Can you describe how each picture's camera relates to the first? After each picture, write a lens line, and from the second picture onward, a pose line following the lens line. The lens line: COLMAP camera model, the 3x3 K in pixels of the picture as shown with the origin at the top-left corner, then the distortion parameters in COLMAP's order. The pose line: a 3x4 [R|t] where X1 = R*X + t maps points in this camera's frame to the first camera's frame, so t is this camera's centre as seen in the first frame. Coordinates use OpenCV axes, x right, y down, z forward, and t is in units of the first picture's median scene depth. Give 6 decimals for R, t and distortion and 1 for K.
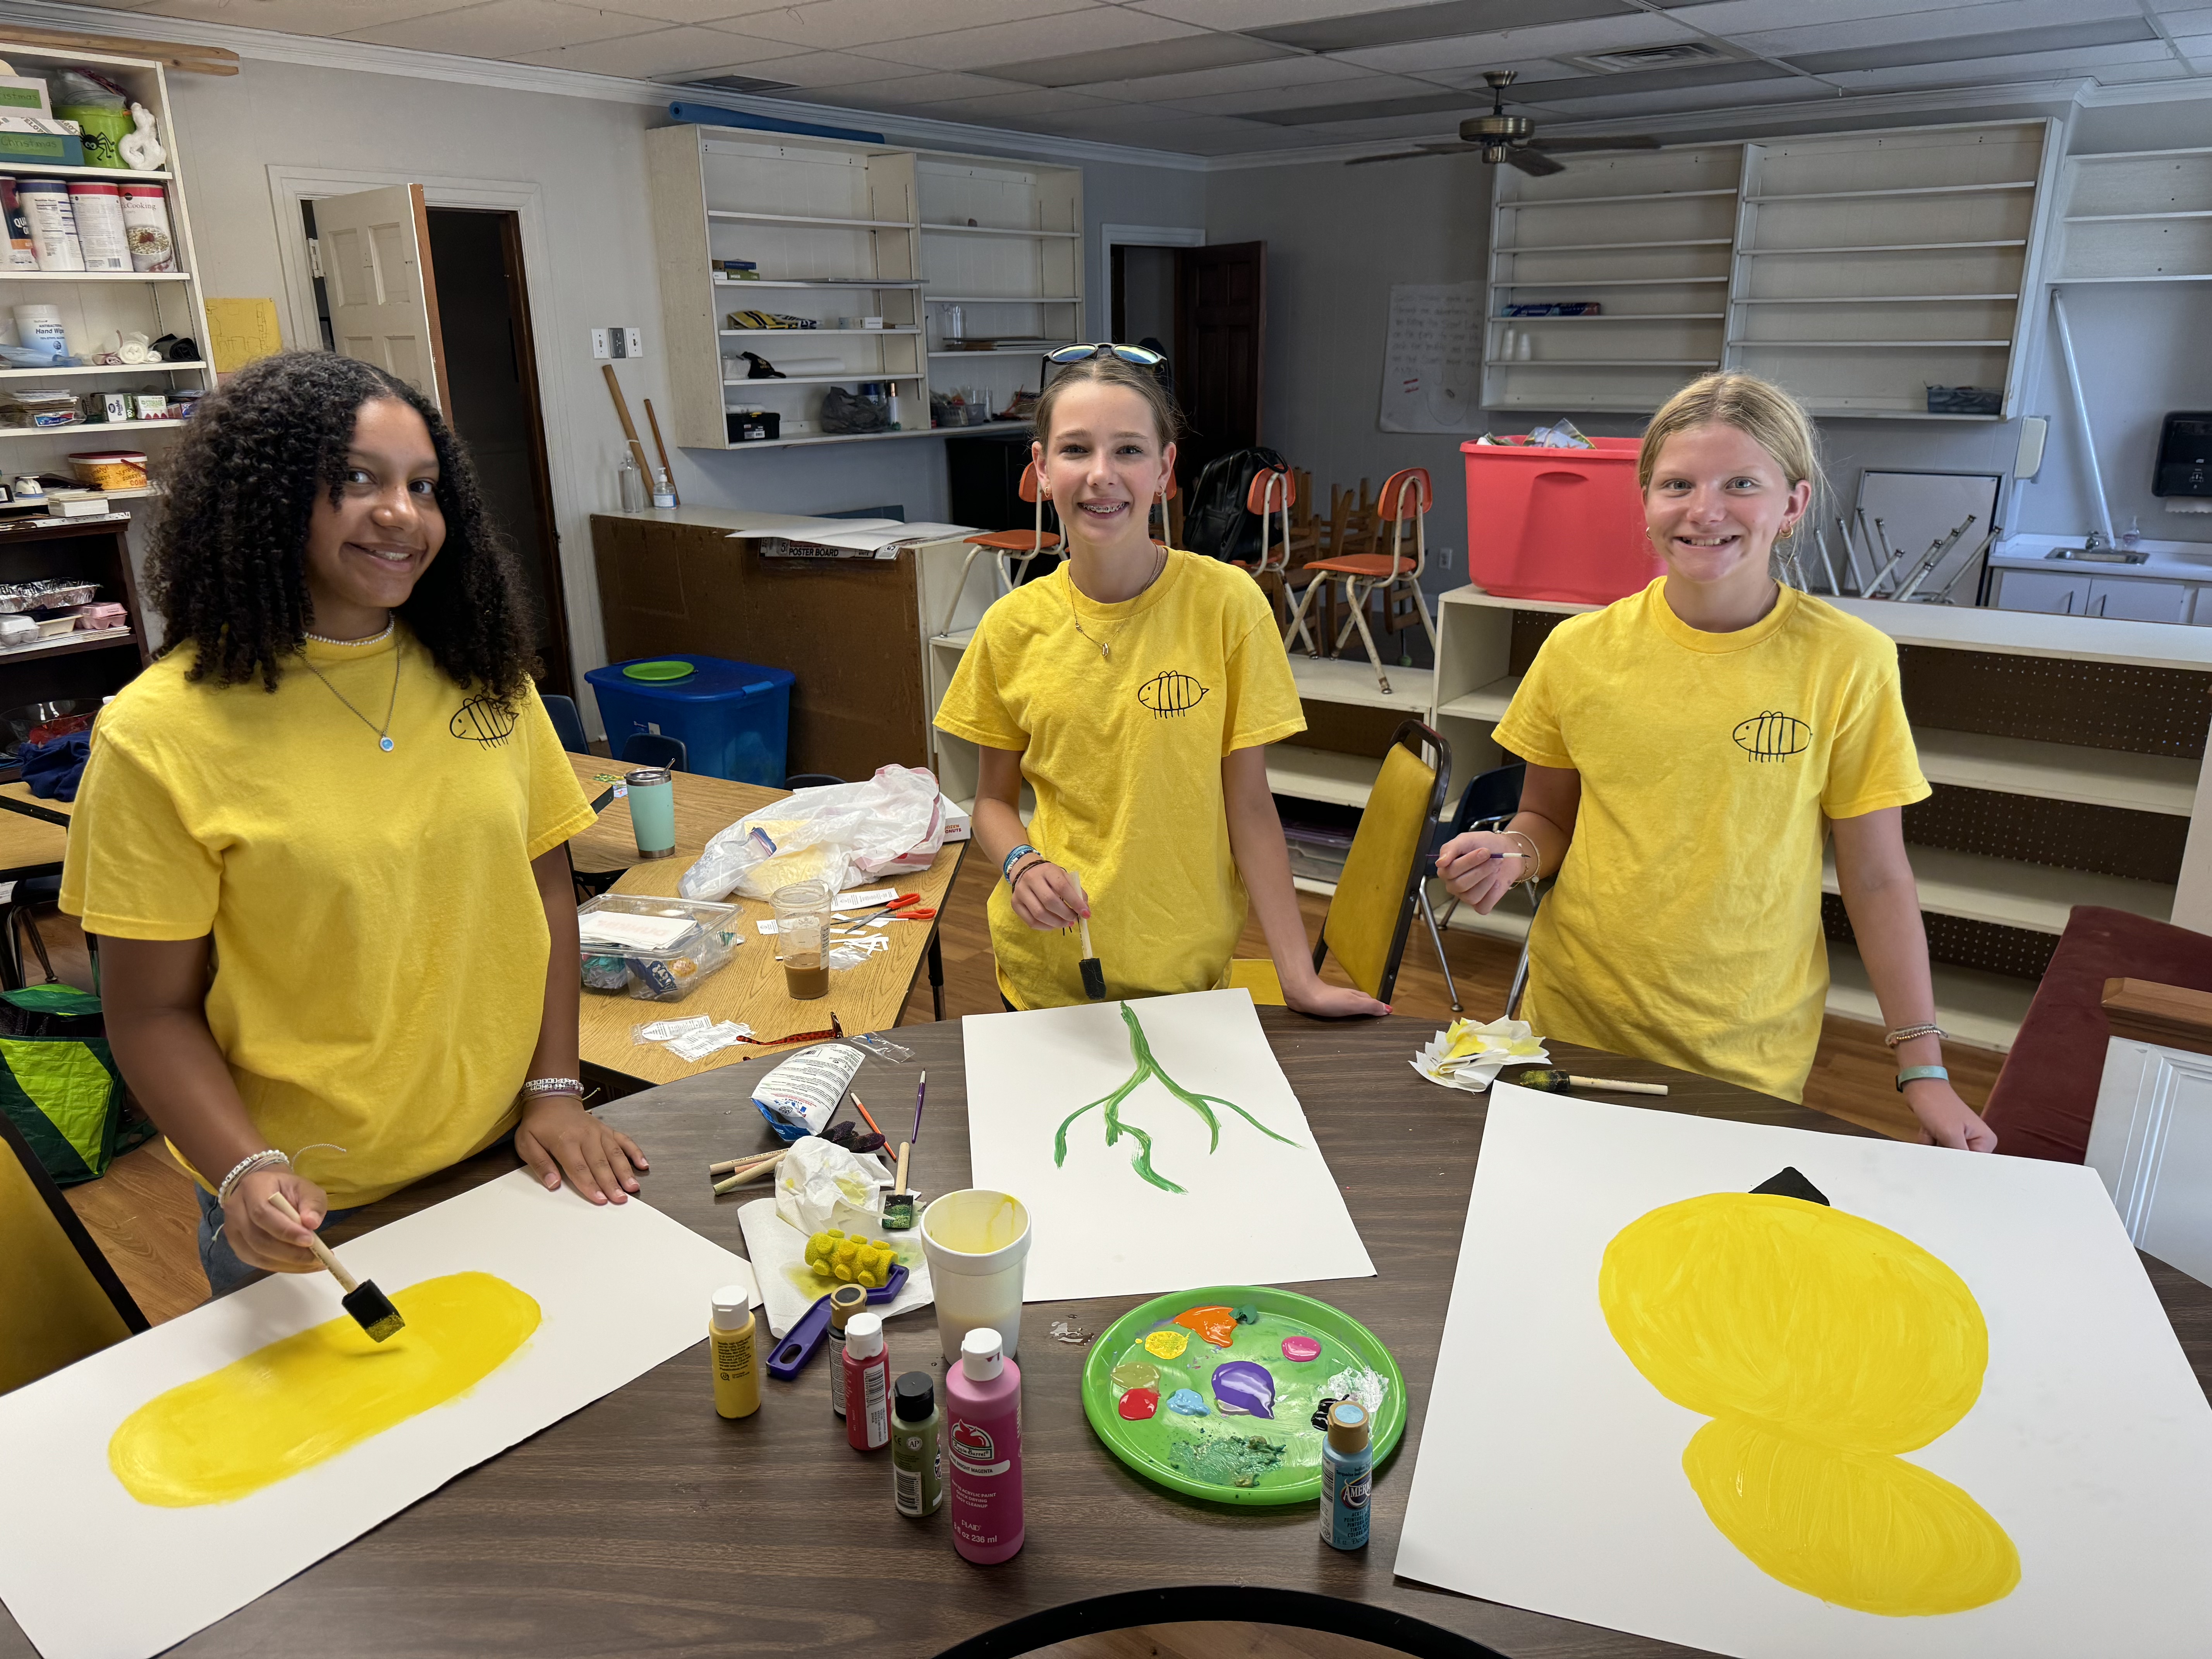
lens RADIAL K [[1591.5, 0, 1106.0], [0, 1591.5, 829.5], [0, 0, 1]] dist [0.068788, -0.110253]
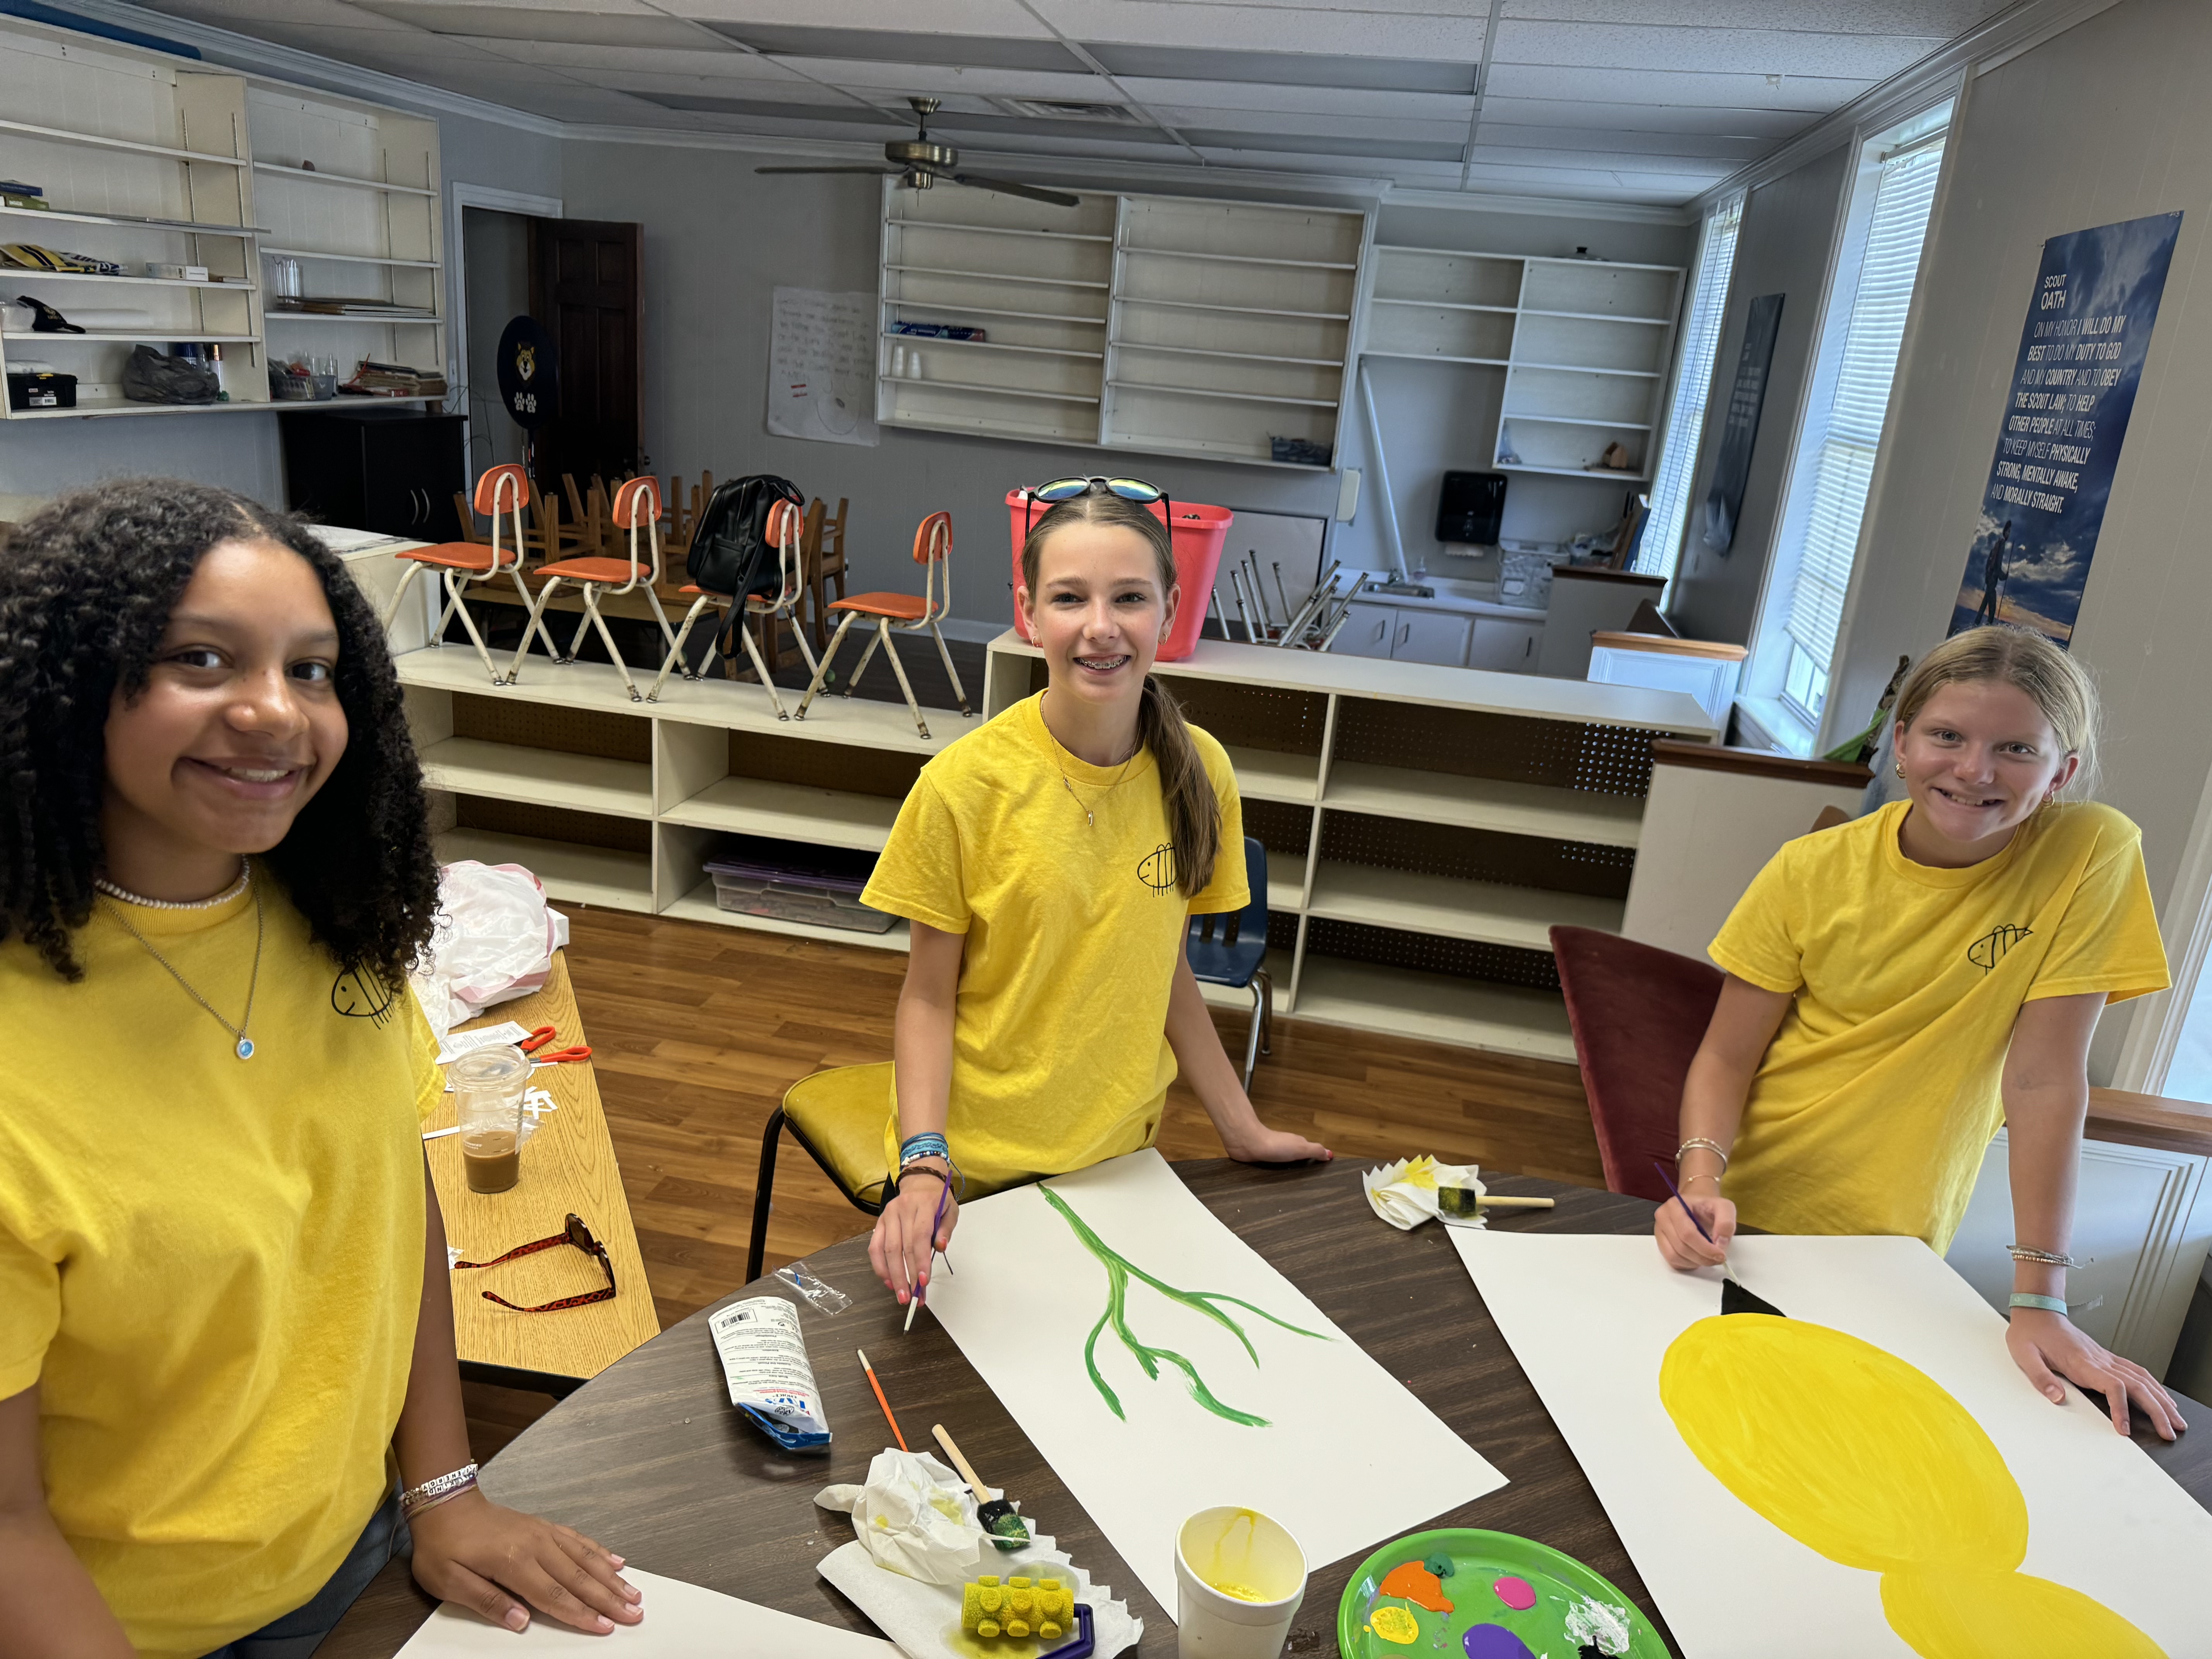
lens RADIAL K [[1540.0, 0, 1132.1], [0, 1540.0, 887.4], [0, 0, 1]] dist [-0.003928, -0.009295]
pose [[0.893007, -0.063312, 0.445567, -0.087807], [0.037328, 0.997064, 0.066863, -0.032522], [-0.448491, -0.043077, 0.892748, 0.052232]]
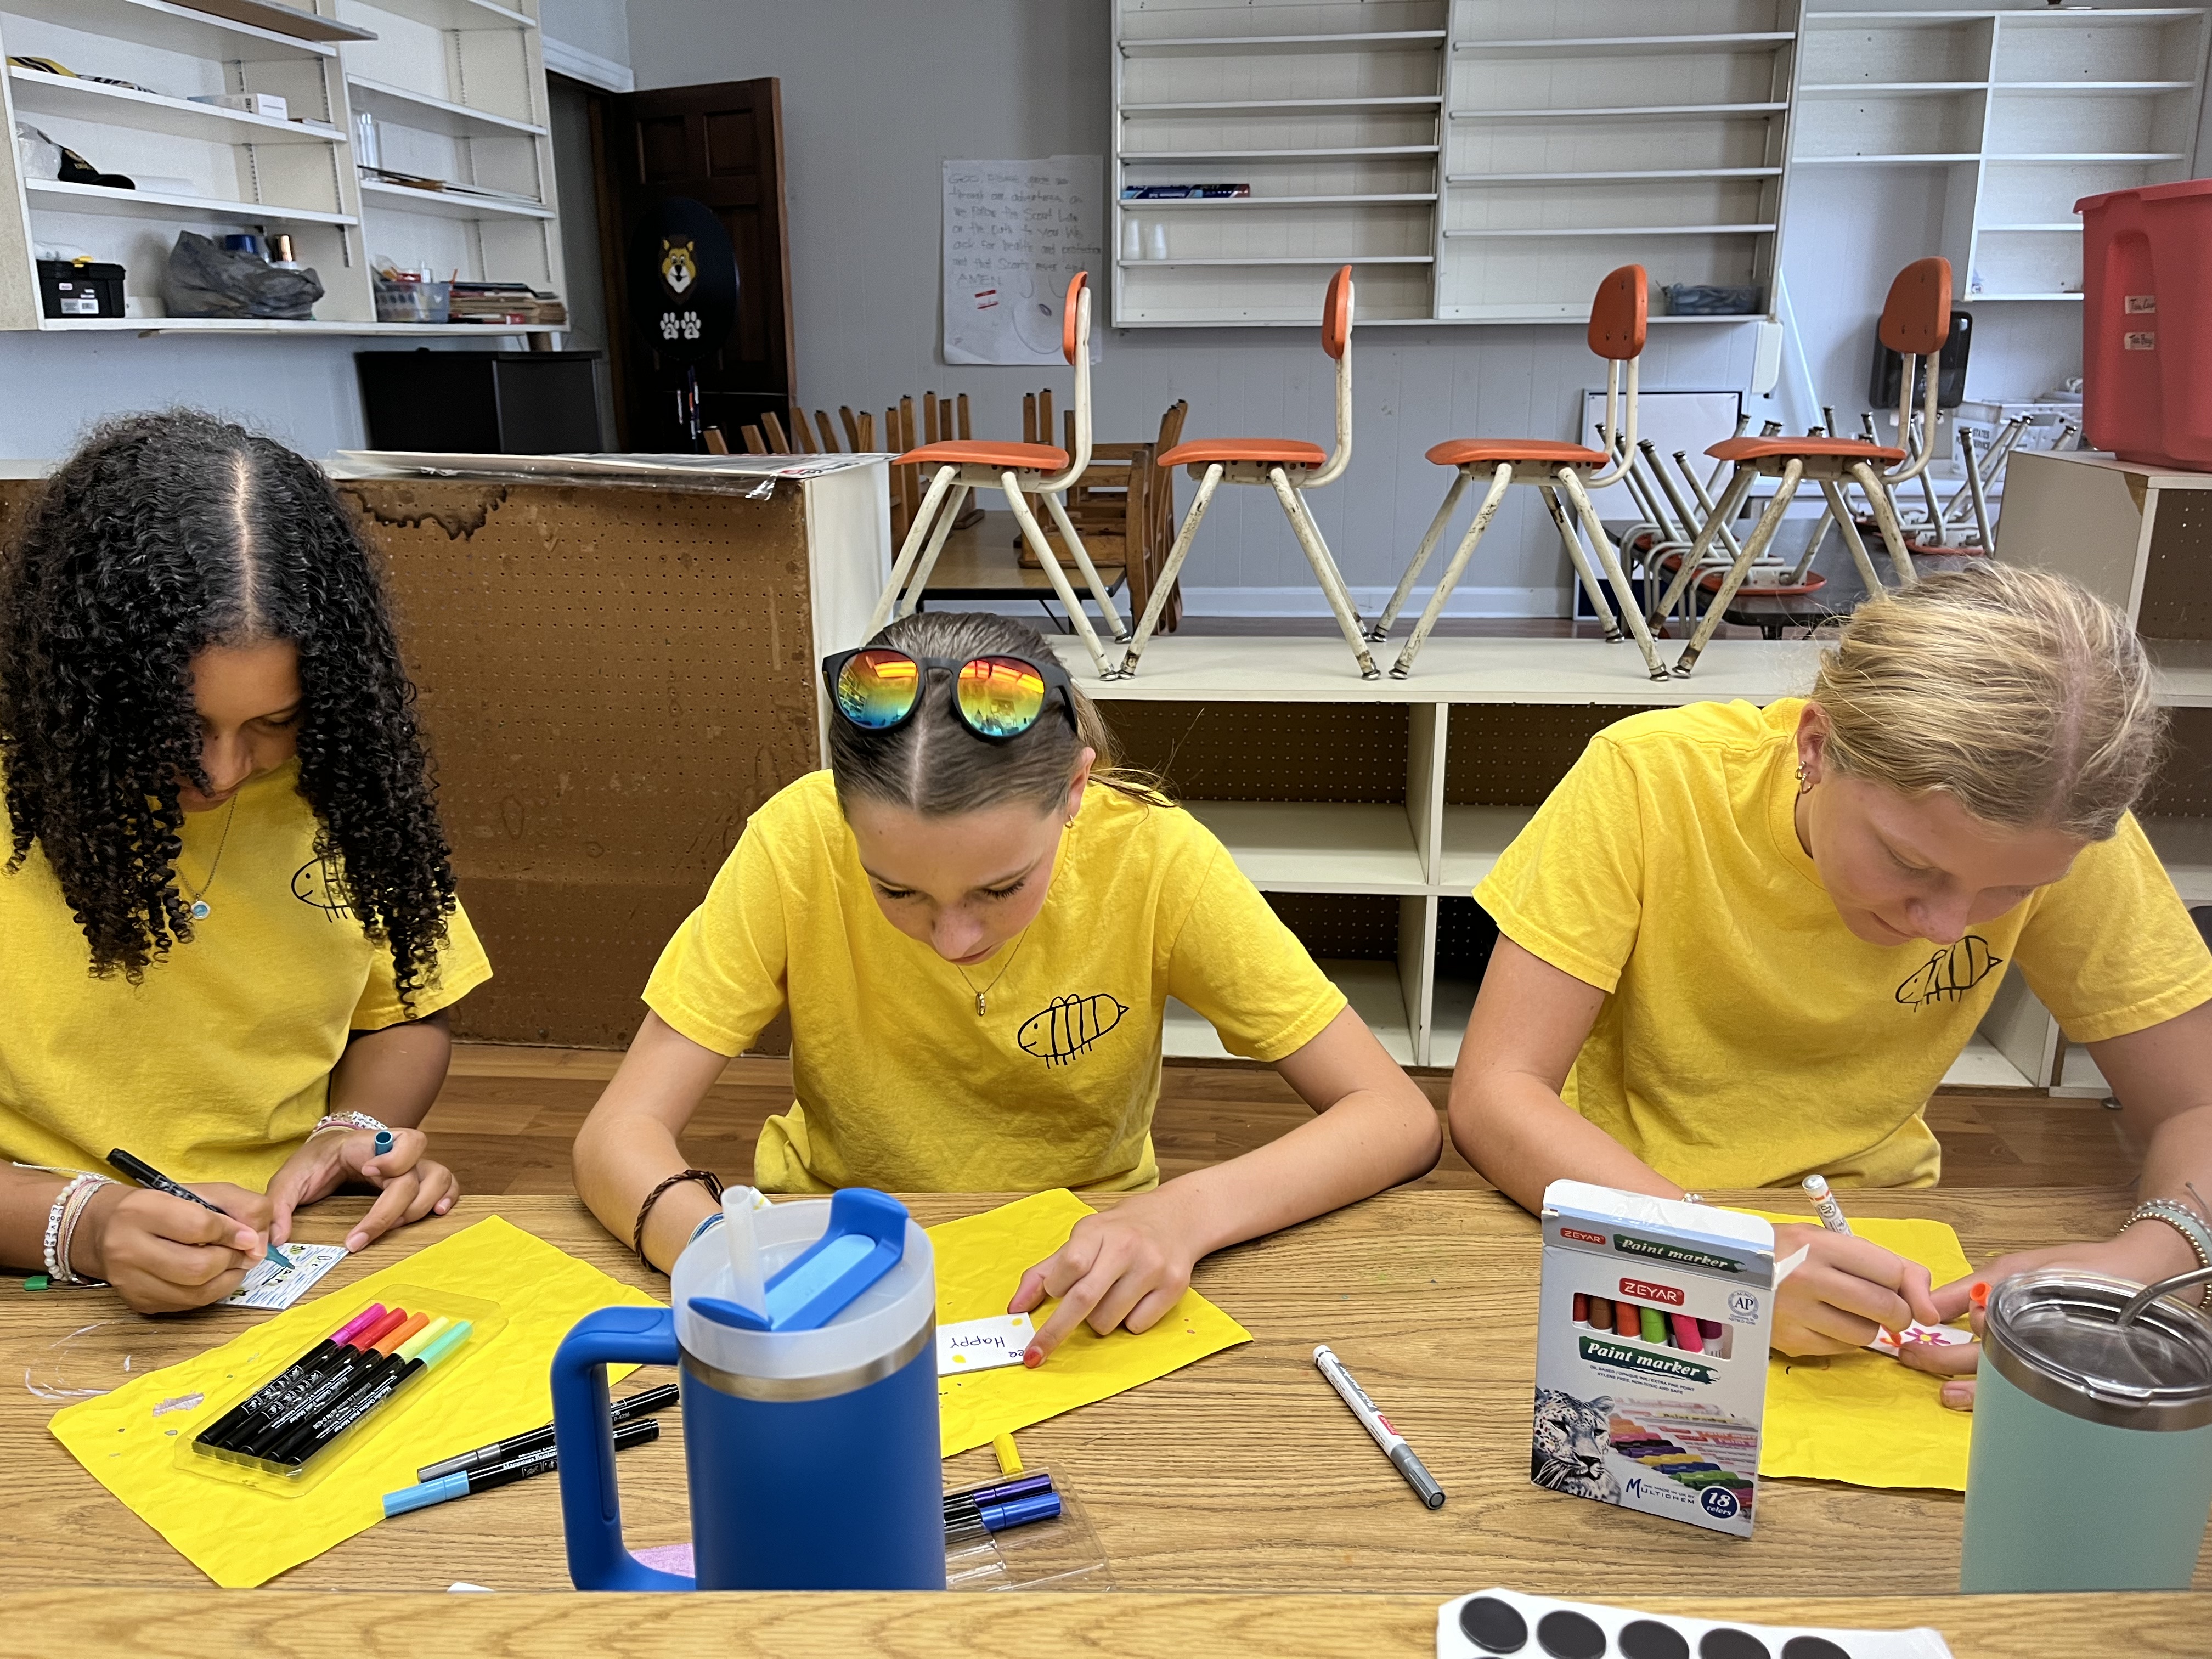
lens RADIAL K [[1613.8, 0, 1105.3], [0, 1613.8, 861.0], [0, 0, 1]] dist [-0.010564, -0.001947]
pose [[0.836034, -0.160060, 0.524812, -0.238774], [0.162182, 0.985853, 0.042313, -0.060119], [-0.524160, 0.049740, 0.850166, 0.454822]]
